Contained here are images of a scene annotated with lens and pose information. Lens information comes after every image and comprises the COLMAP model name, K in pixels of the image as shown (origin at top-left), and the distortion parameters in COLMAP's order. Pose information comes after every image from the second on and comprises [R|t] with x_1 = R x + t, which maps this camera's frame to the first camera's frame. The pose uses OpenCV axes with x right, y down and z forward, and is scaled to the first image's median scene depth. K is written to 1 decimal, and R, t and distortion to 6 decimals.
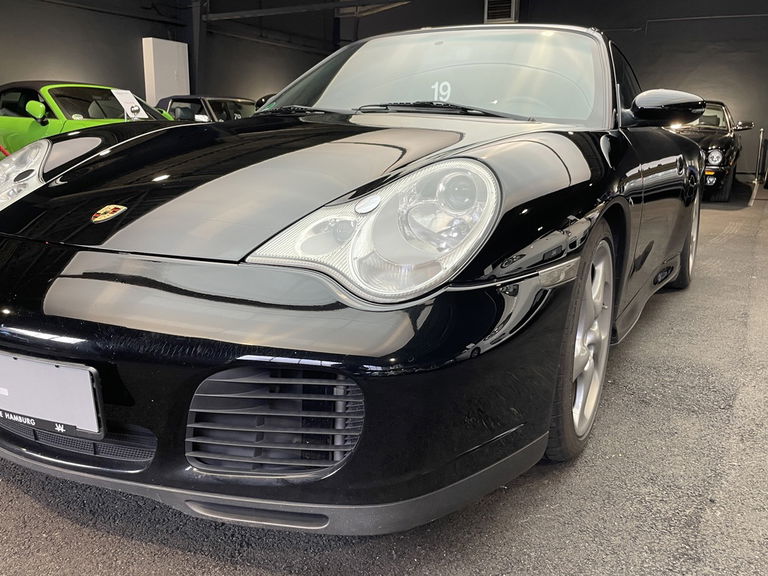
lens RADIAL K [[682.9, 0, 382.4], [0, 682.9, 274.5], [0, 0, 1]] dist [0.078437, -0.110474]
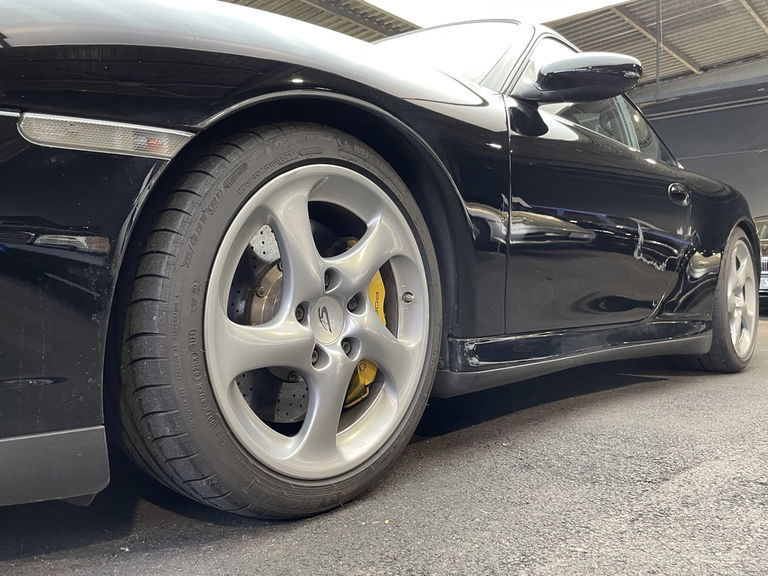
lens RADIAL K [[654.5, 0, 384.0], [0, 654.5, 288.0], [0, 0, 1]] dist [0.074332, -0.093166]
pose [[0.976158, -0.010809, -0.216793, 0.586985], [-0.031076, 0.981511, -0.188865, 0.214410], [0.214827, 0.191099, 0.957774, 0.519824]]
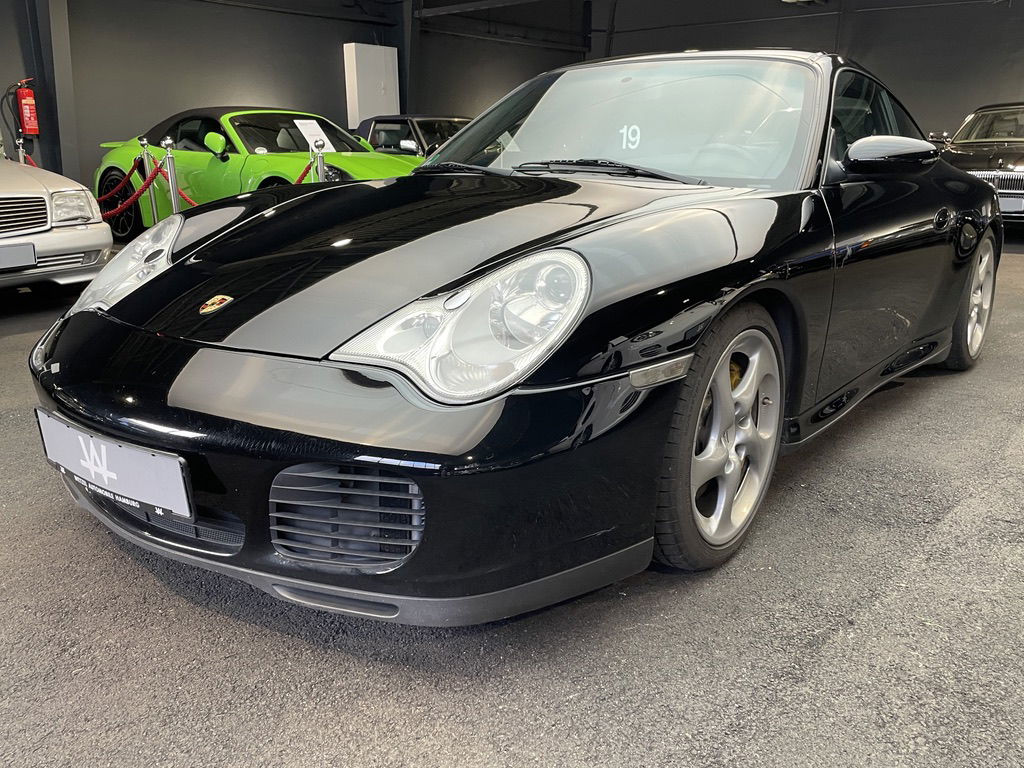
lens RADIAL K [[872.7, 0, 512.0], [0, 872.7, 384.0], [0, 0, 1]] dist [0.074332, -0.093166]
pose [[0.986835, 0.021190, -0.160338, 0.240718], [-0.011303, 0.997992, 0.062331, -0.056488], [0.161337, -0.059698, 0.985092, -0.210469]]
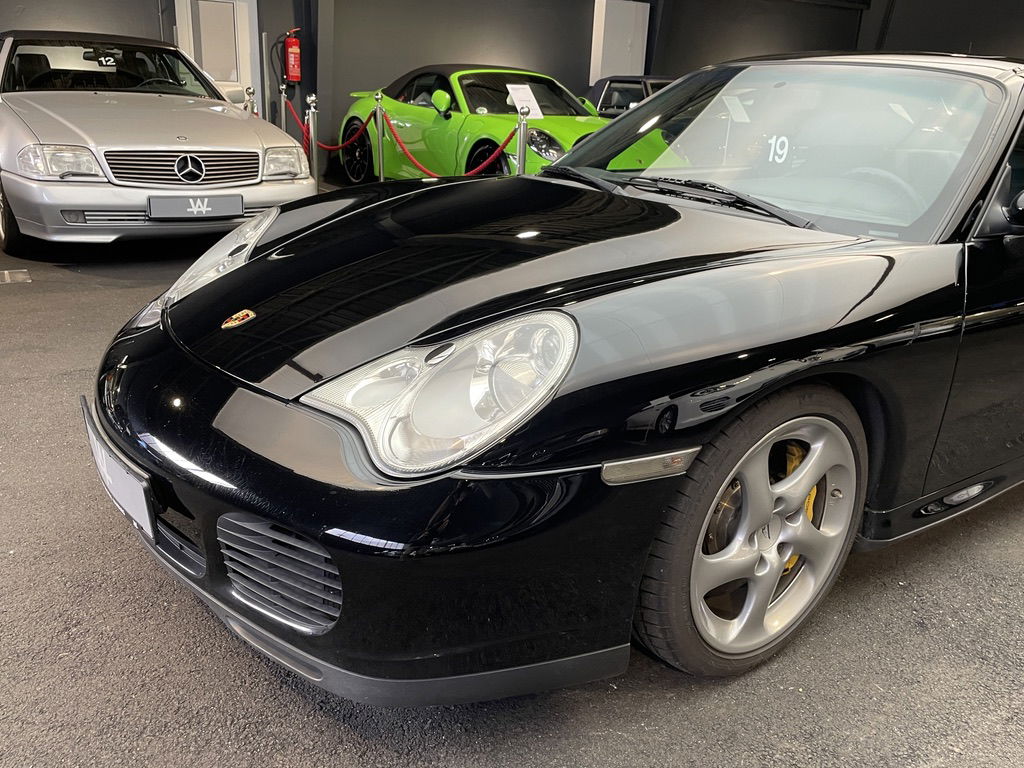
lens RADIAL K [[866.4, 0, 511.6], [0, 866.4, 371.0], [0, 0, 1]] dist [0.075855, -0.101072]
pose [[0.898434, 0.158165, -0.409635, 0.501316], [-0.118005, 0.985526, 0.121709, -0.215381], [0.422956, -0.061009, 0.904094, -0.004177]]
